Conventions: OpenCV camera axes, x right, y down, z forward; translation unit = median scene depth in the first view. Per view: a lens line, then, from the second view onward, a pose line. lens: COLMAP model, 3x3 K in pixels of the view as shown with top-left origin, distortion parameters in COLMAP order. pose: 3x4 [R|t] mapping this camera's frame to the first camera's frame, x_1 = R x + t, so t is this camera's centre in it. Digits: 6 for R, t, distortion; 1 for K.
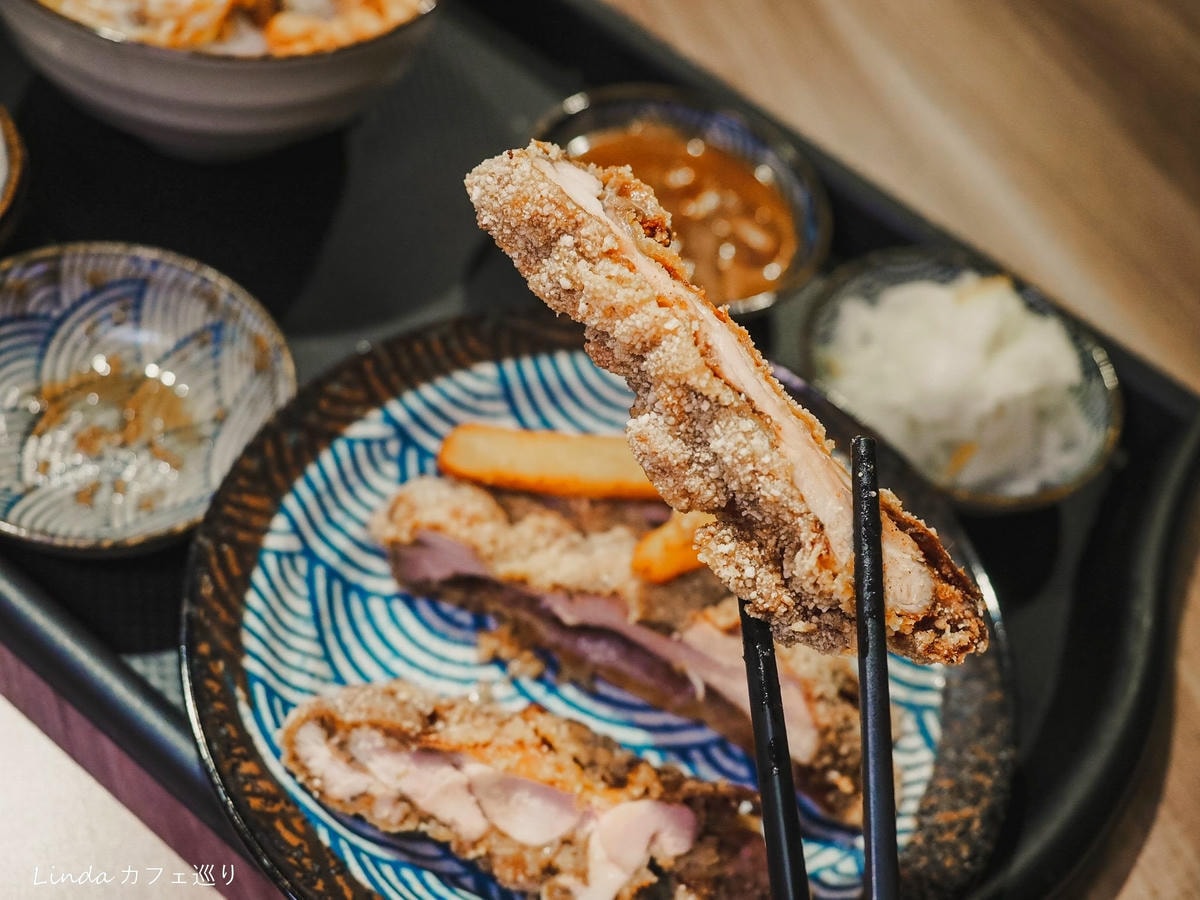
lens RADIAL K [[1682.4, 0, 590.9], [0, 1682.4, 452.4], [0, 0, 1]] dist [0.029006, 0.000000]
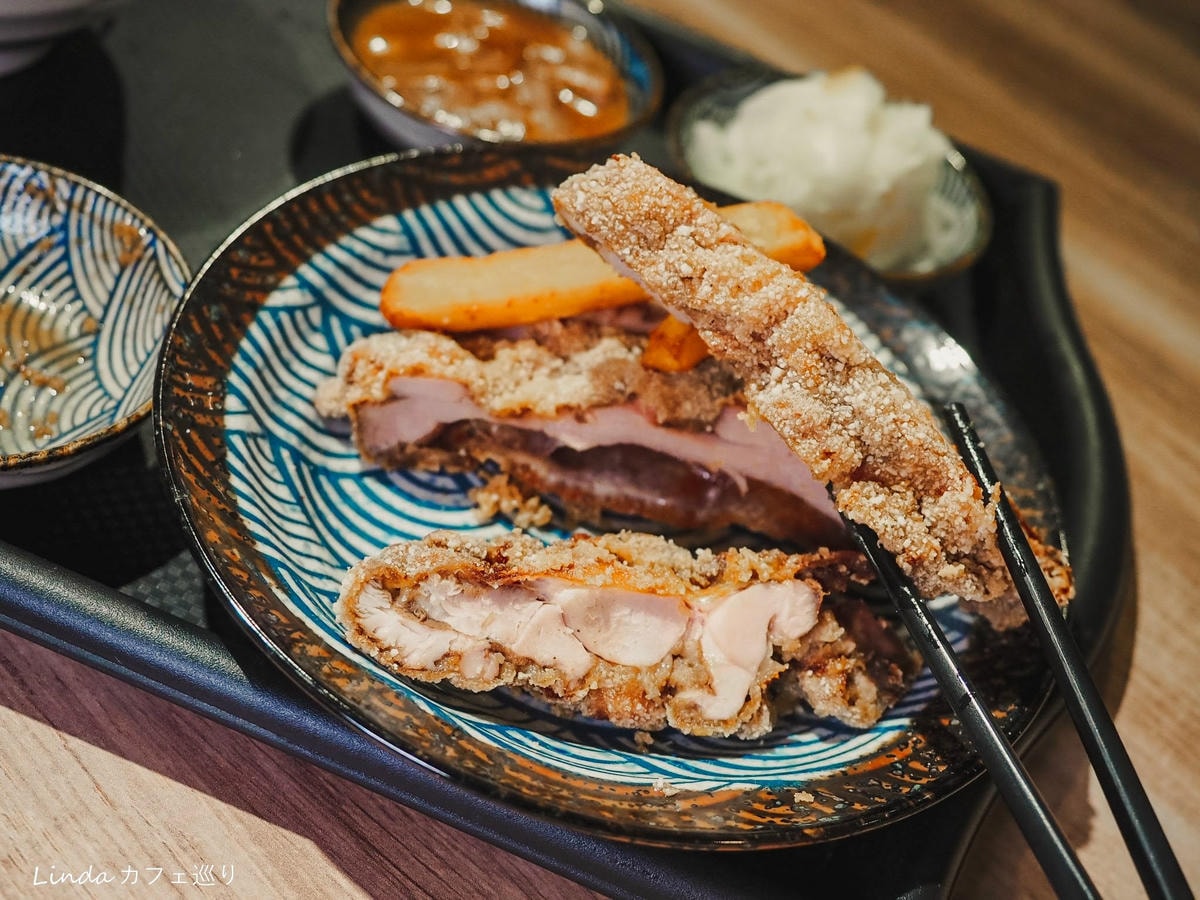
lens RADIAL K [[1682.4, 0, 602.0], [0, 1682.4, 457.8], [0, 0, 1]] dist [0.029006, 0.000000]
pose [[0.936842, -0.198110, 0.288237, -0.257719], [0.212982, 0.976834, -0.020850, 0.125054], [-0.277428, 0.080923, 0.957332, 0.136893]]
